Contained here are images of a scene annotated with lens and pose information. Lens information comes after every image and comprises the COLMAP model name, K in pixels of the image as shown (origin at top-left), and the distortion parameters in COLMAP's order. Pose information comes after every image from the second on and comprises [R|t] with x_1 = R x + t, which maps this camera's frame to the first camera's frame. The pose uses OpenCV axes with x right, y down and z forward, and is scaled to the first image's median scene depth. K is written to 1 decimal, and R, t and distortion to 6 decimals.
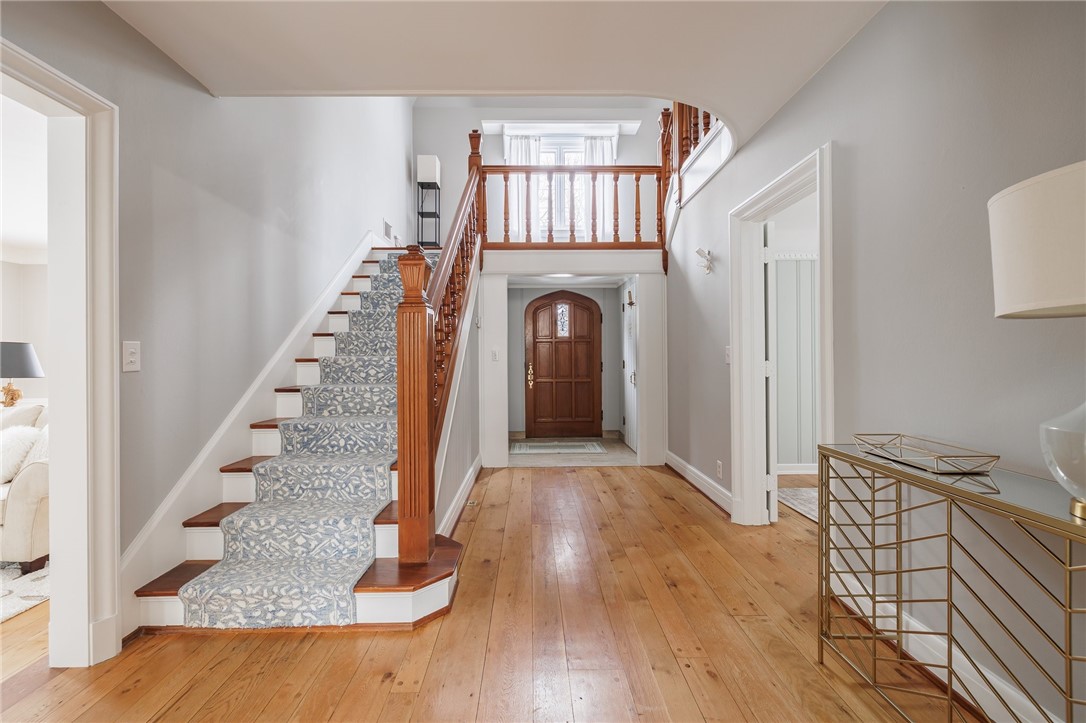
lens RADIAL K [[457.1, 0, 536.4], [0, 457.1, 356.3], [0, 0, 1]] dist [0.000168, -0.001176]
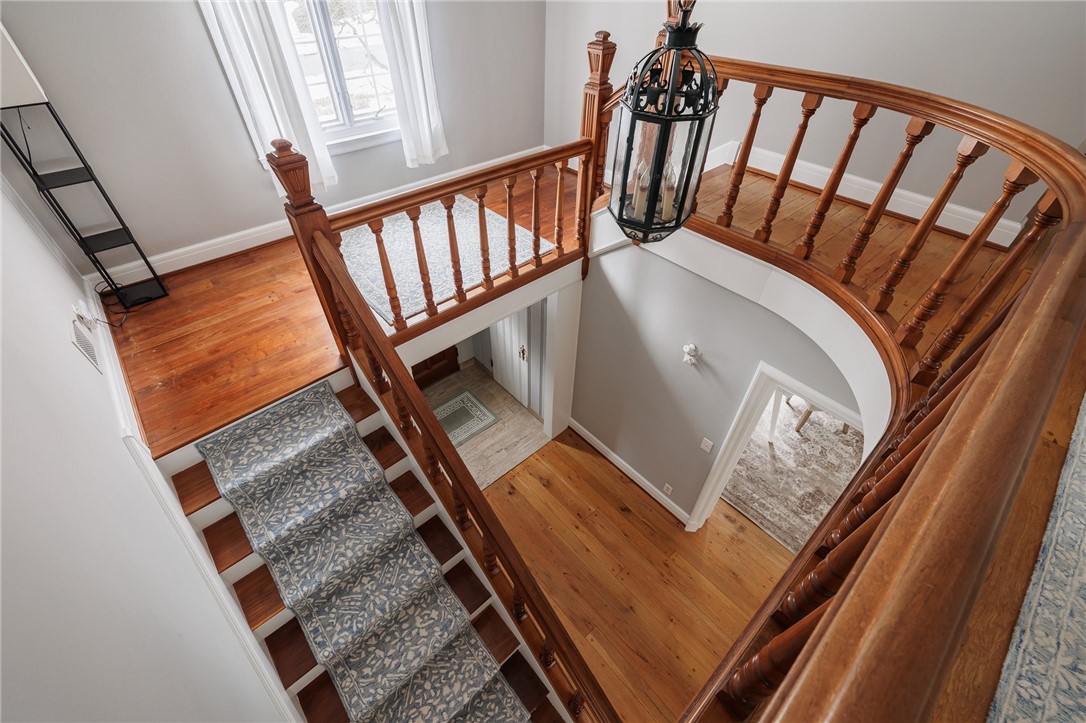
lens RADIAL K [[457.1, 0, 541.0], [0, 457.1, 364.0], [0, 0, 1]] dist [0.000168, -0.001176]
pose [[0.756971, -0.435546, 0.487130, -0.469241], [-0.018313, 0.731042, 0.682087, -1.227364], [-0.653192, -0.525240, 0.545401, 1.011985]]
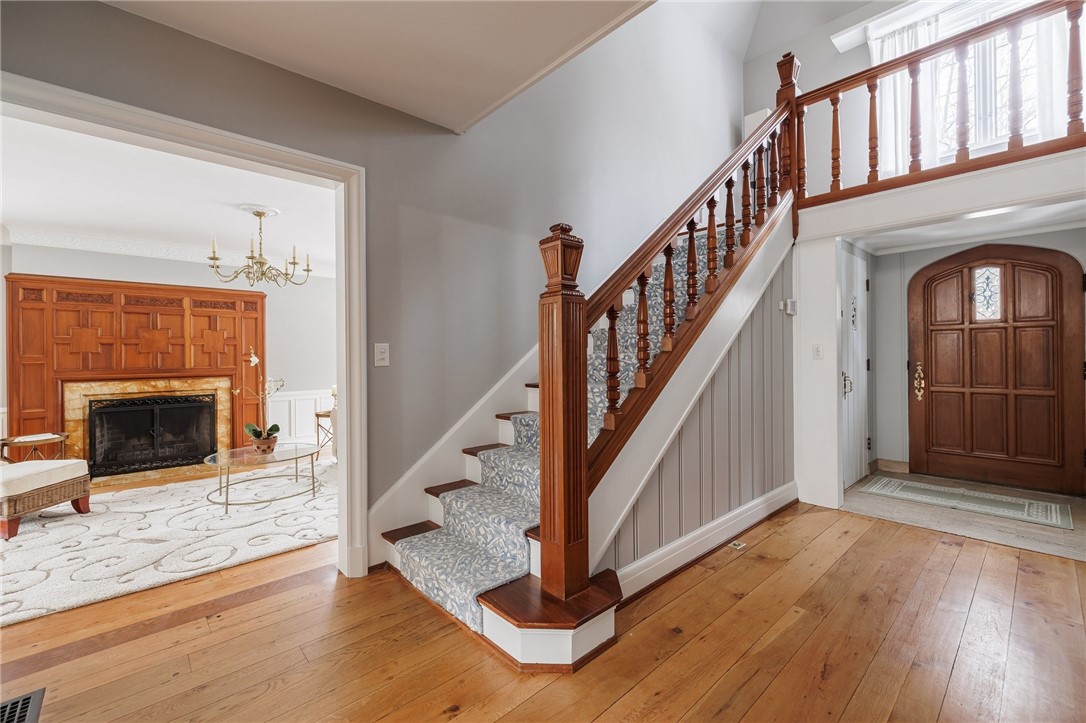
lens RADIAL K [[457.1, 0, 541.3], [0, 457.1, 355.8], [0, 0, 1]] dist [0.000168, -0.001176]
pose [[0.660329, 0.000757, -0.750976, 0.321022], [0.004433, 0.999978, 0.004907, -0.001044], [0.750963, -0.006569, 0.660312, 0.371465]]
